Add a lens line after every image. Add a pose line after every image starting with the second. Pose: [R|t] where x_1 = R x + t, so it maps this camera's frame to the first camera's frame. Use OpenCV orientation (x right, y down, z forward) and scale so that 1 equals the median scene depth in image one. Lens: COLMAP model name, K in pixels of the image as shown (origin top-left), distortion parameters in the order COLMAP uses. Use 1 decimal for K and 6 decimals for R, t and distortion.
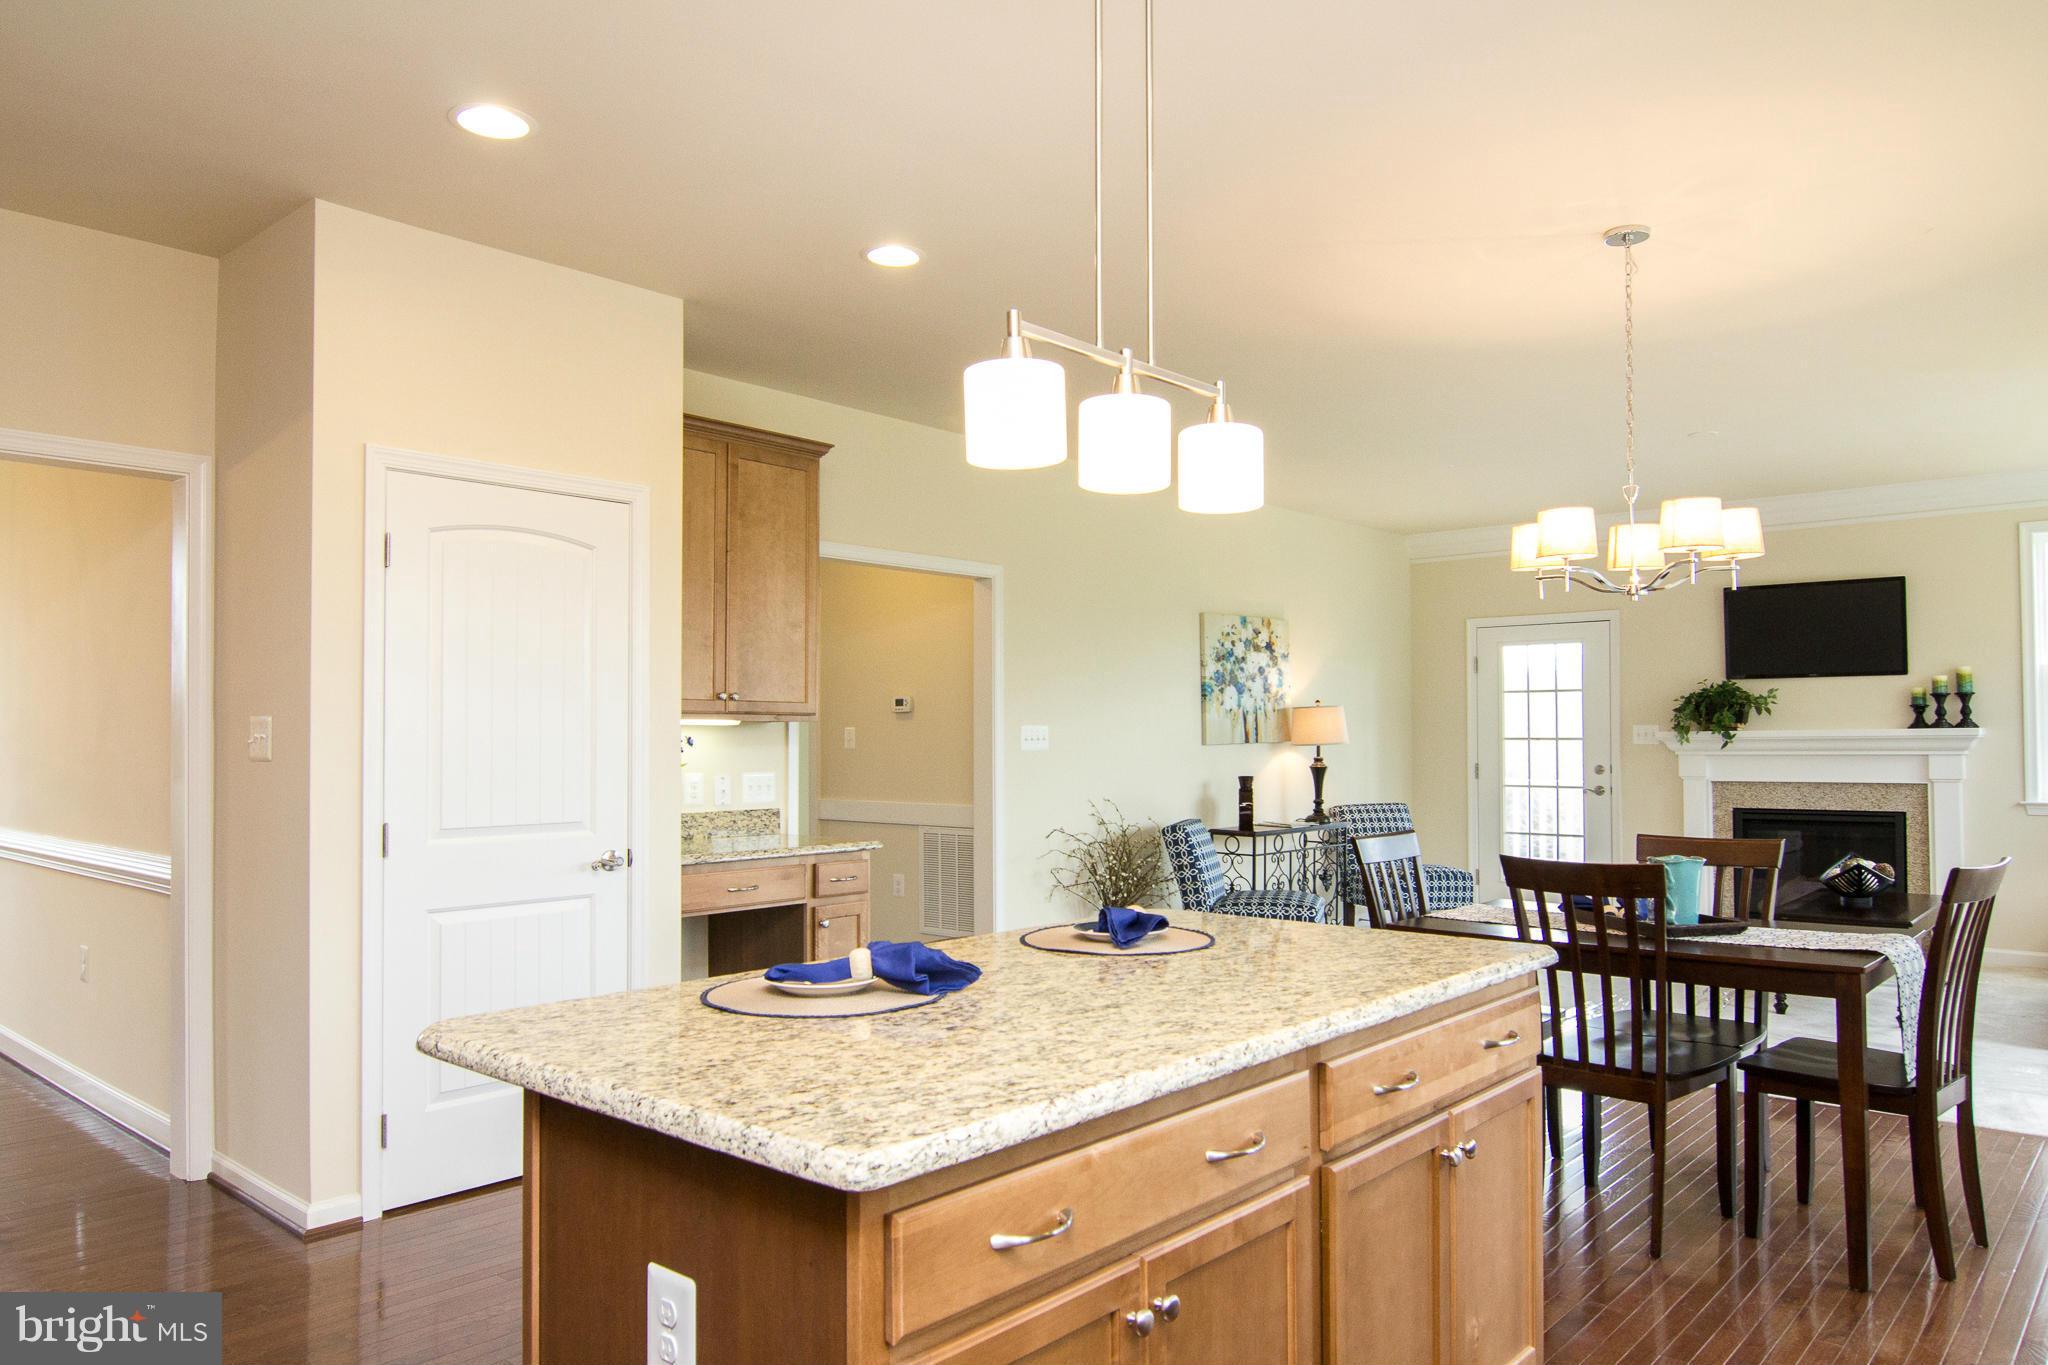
lens RADIAL K [[1404.3, 0, 1037.6], [0, 1404.3, 716.2], [0, 0, 1]] dist [-0.005174, 0.007436]
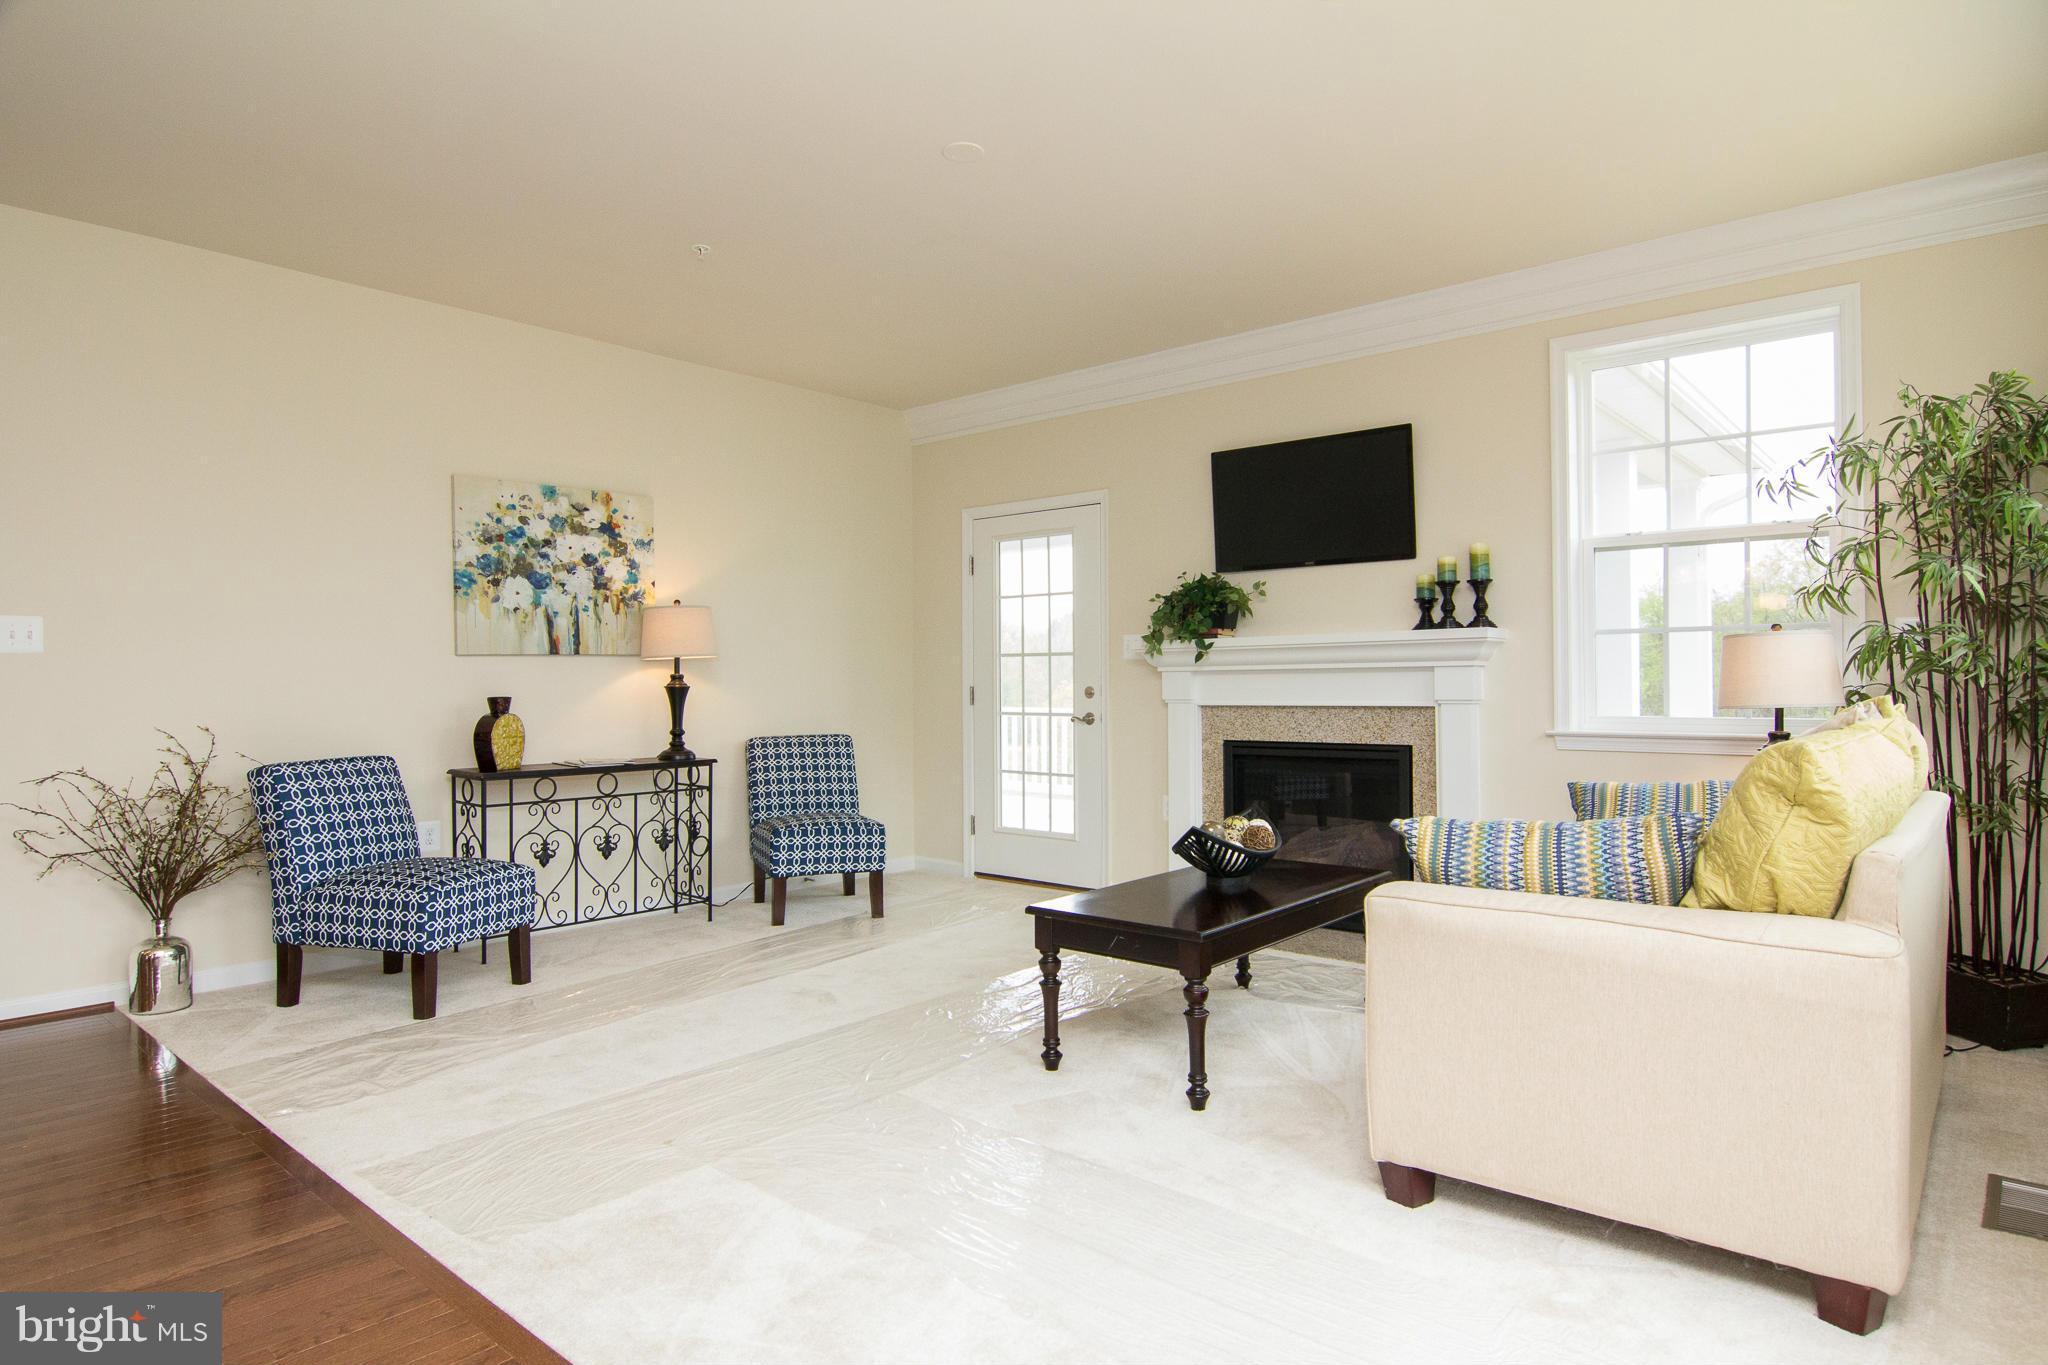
lens RADIAL K [[1179.2, 0, 1016.4], [0, 1179.2, 687.3], [0, 0, 1]] dist [0.005566, -0.007699]
pose [[0.999960, -0.000476, -0.008892, 0.401336], [0.000652, 0.999803, 0.019845, 0.024371], [0.008881, -0.019850, 0.999764, 0.367898]]
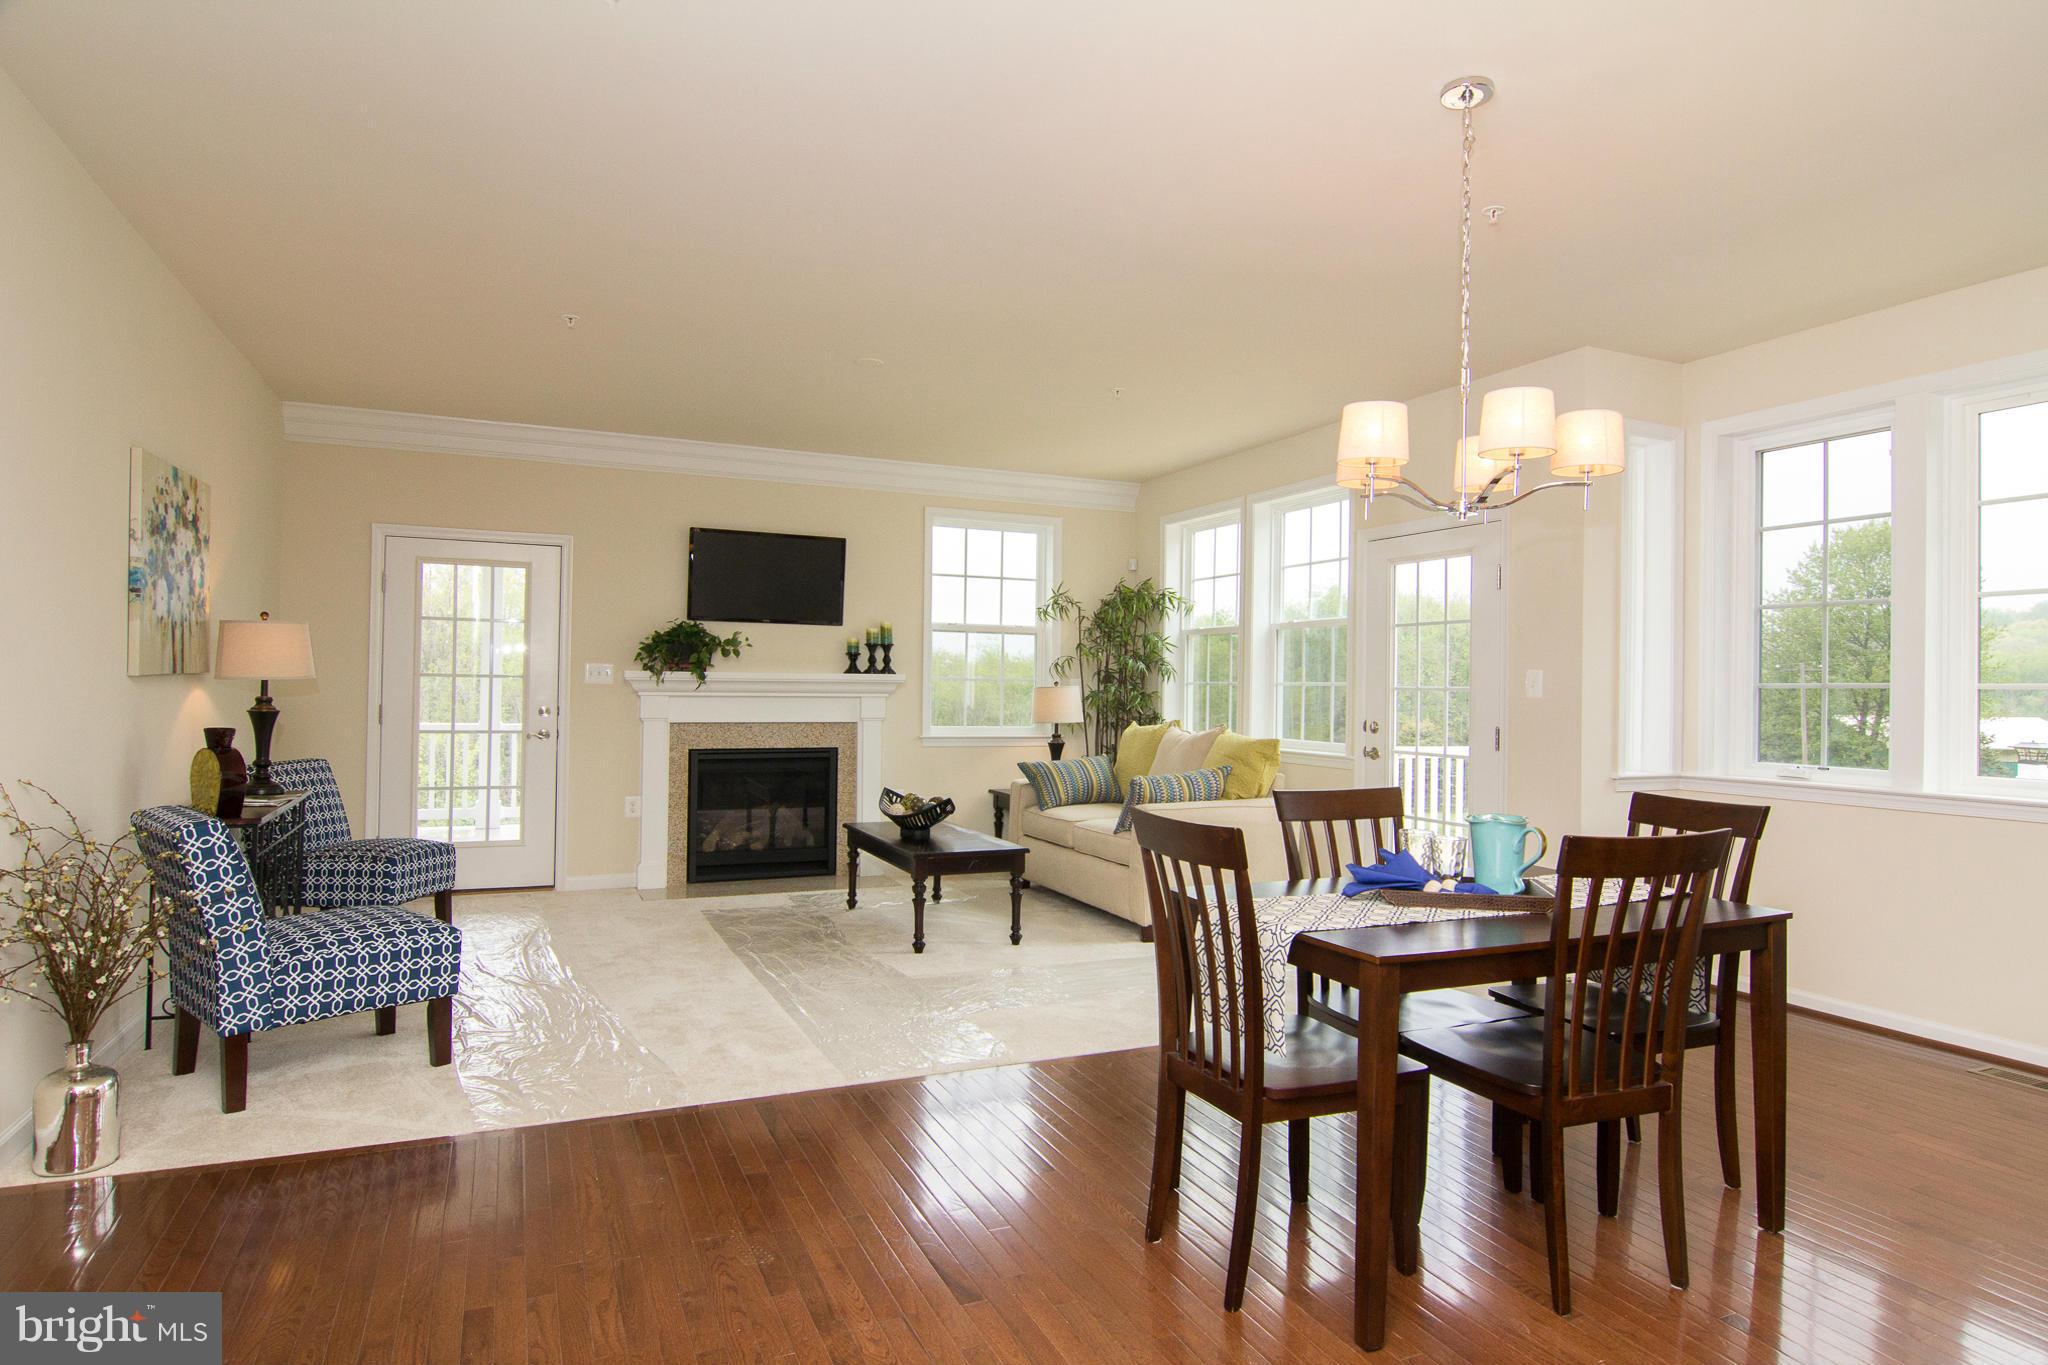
lens RADIAL K [[1179.2, 0, 1036.5], [0, 1179.2, 677.2], [0, 0, 1]] dist [0.005566, -0.007699]
pose [[0.436300, 0.018743, 0.899606, -0.151689], [-0.033937, 0.999414, -0.004364, 0.010094], [-0.899161, -0.028626, 0.436680, 0.431533]]
